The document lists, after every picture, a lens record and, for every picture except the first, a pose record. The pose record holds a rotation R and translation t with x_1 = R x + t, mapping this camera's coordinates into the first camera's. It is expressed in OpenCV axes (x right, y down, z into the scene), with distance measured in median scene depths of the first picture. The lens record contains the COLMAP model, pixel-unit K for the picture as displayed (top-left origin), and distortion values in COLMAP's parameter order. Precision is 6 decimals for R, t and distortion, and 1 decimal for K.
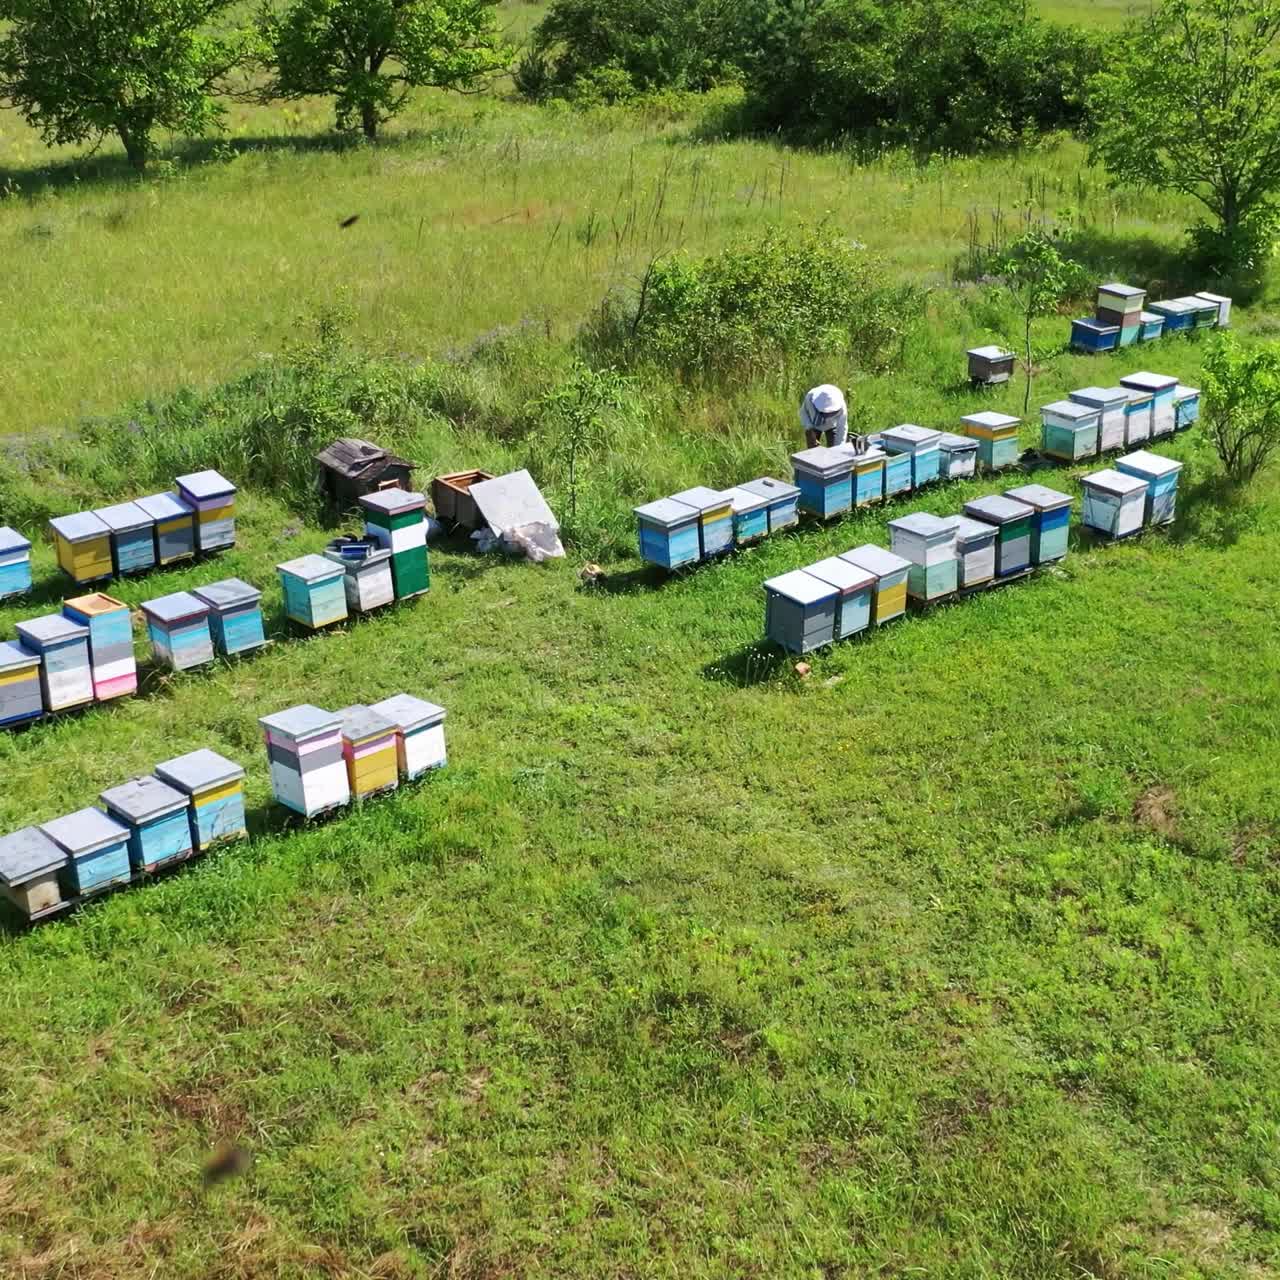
lens RADIAL K [[1739.0, 0, 640.0], [0, 1739.0, 640.0], [0, 0, 1]] dist [-0.043769, 0.022747]
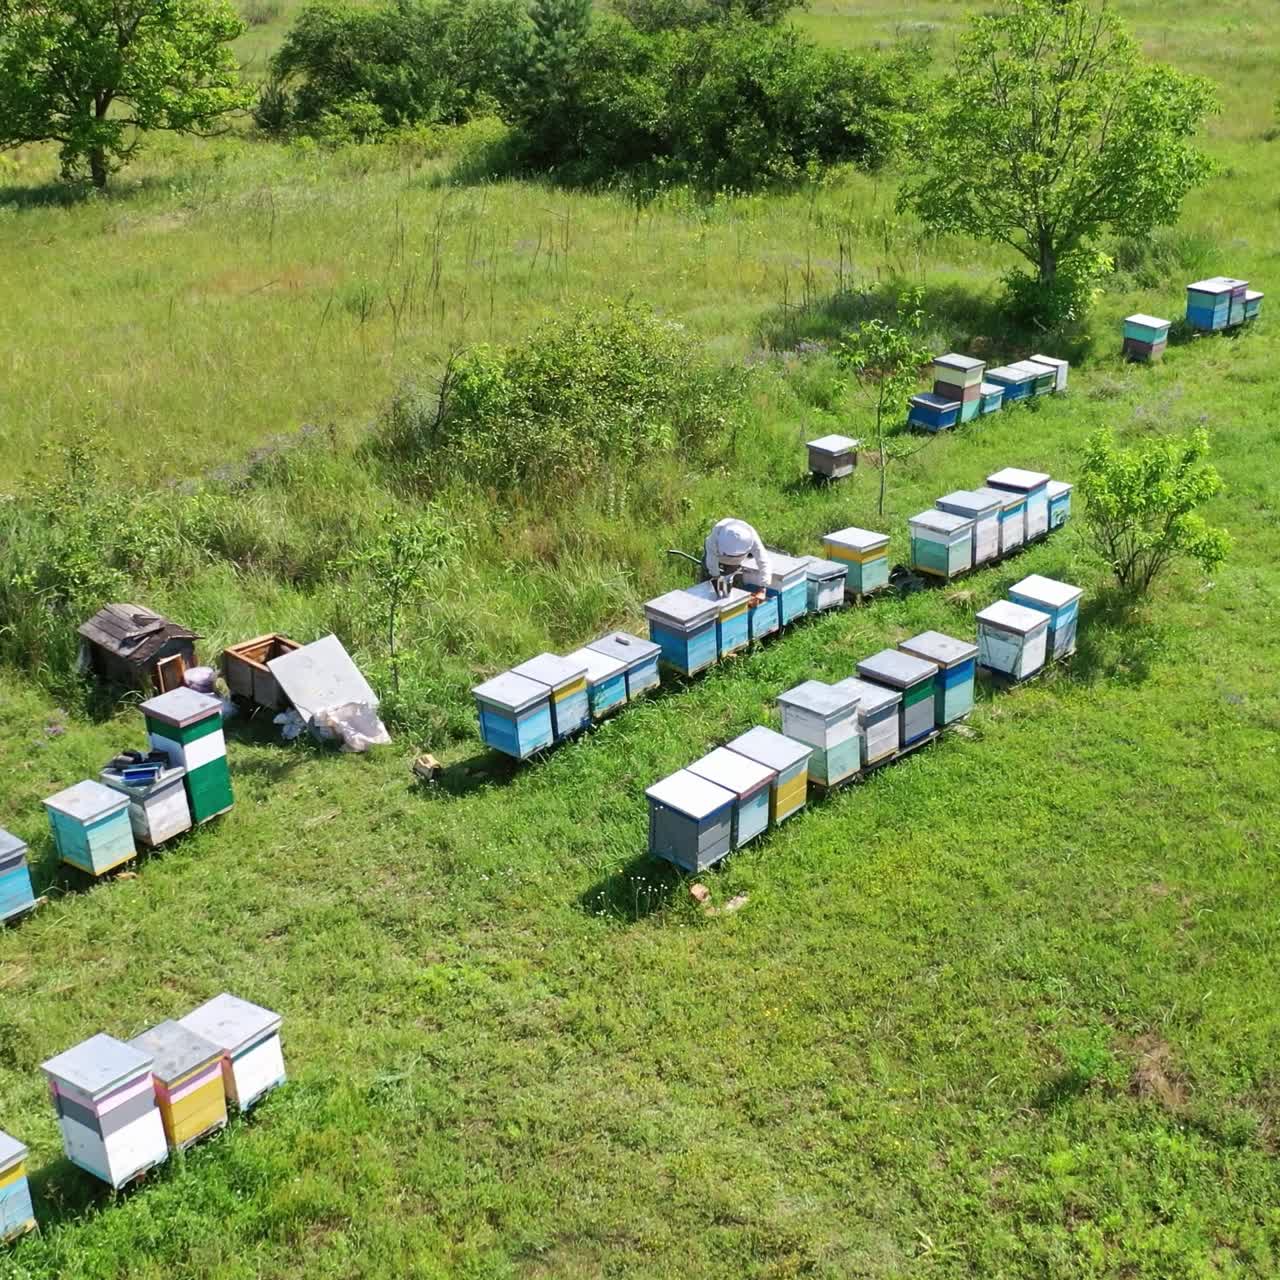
lens RADIAL K [[1739.0, 0, 640.0], [0, 1739.0, 640.0], [0, 0, 1]] dist [-0.043769, 0.022747]
pose [[0.988591, -0.065467, 0.135656, -0.032697], [0.065505, 0.997843, 0.004193, -0.088818], [-0.135638, 0.004741, 0.990747, 0.137555]]
